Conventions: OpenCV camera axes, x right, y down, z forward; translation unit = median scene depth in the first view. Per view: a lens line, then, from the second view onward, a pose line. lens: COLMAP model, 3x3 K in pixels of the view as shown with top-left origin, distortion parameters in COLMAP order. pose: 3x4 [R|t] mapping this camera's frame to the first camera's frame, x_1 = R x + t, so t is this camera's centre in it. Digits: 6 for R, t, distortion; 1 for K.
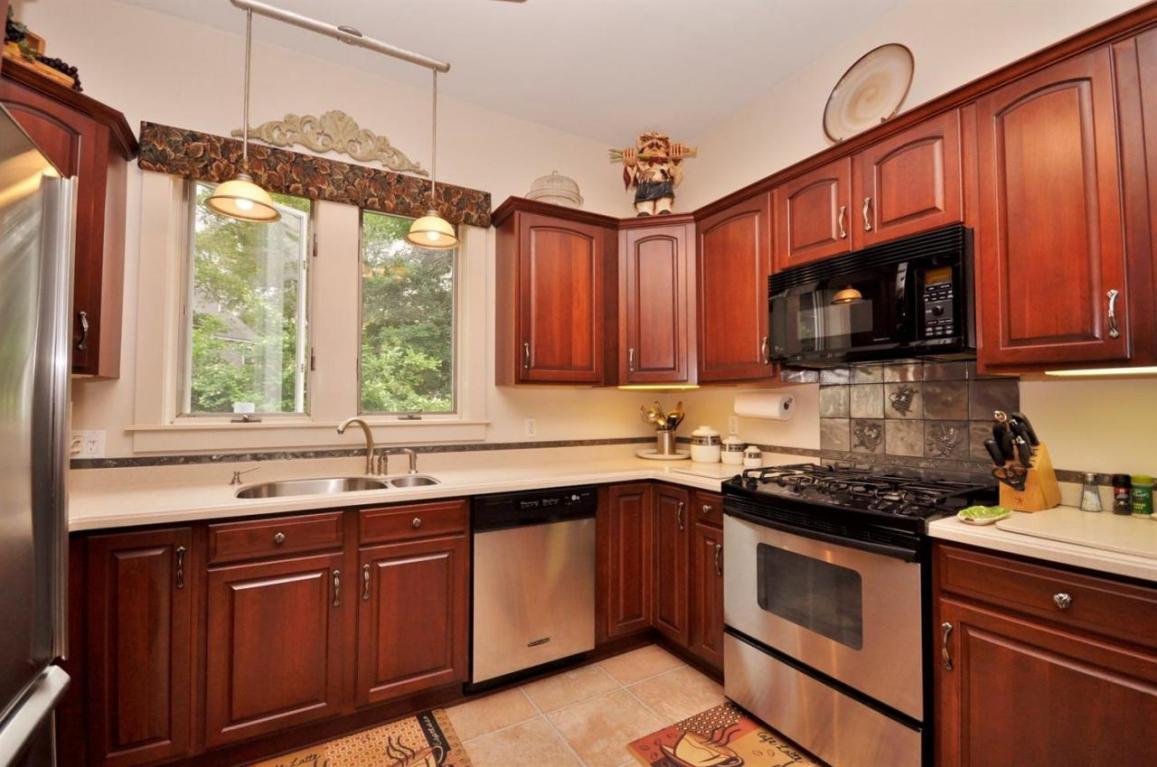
lens RADIAL K [[514.2, 0, 585.7], [0, 514.2, 383.3], [0, 0, 1]] dist [0.003802, -0.008563]
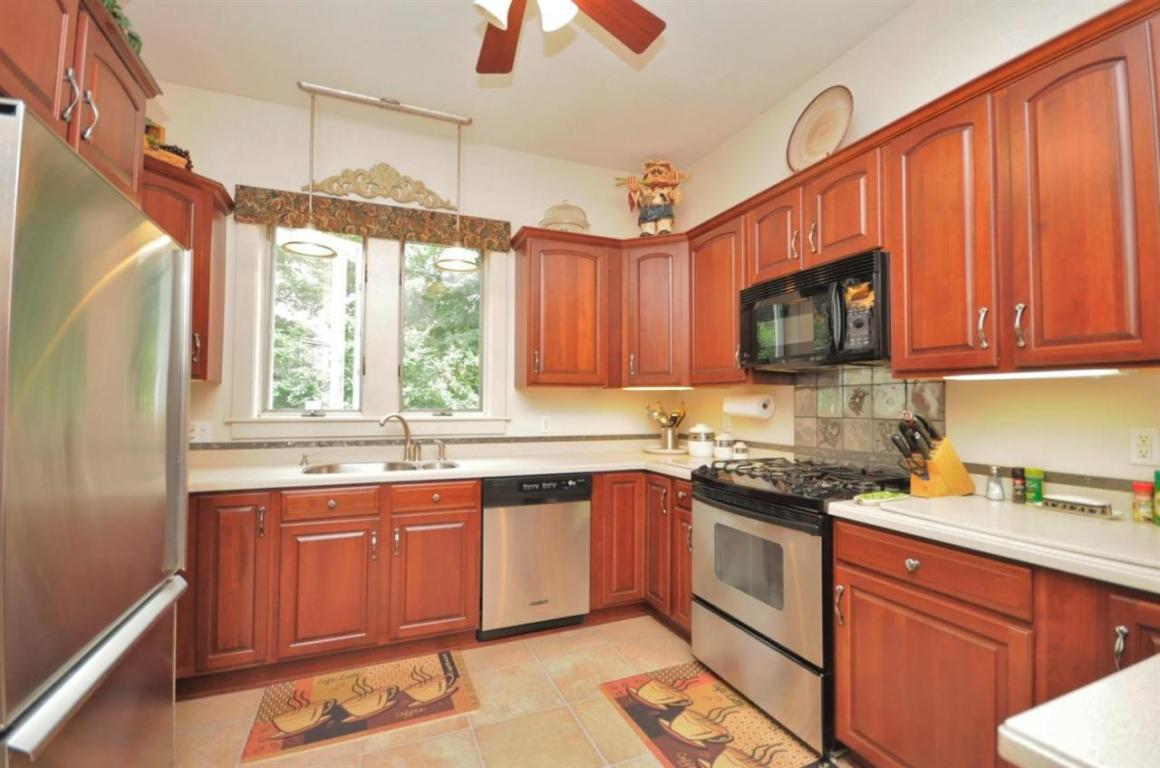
lens RADIAL K [[520.0, 0, 585.3], [0, 520.0, 383.2], [0, 0, 1]] dist [-0.000828, 0.003136]
pose [[0.991570, -0.000406, -0.129574, 0.176871], [0.000425, 1.000000, 0.000113, -0.006172], [0.129574, -0.000167, 0.991570, -0.188919]]
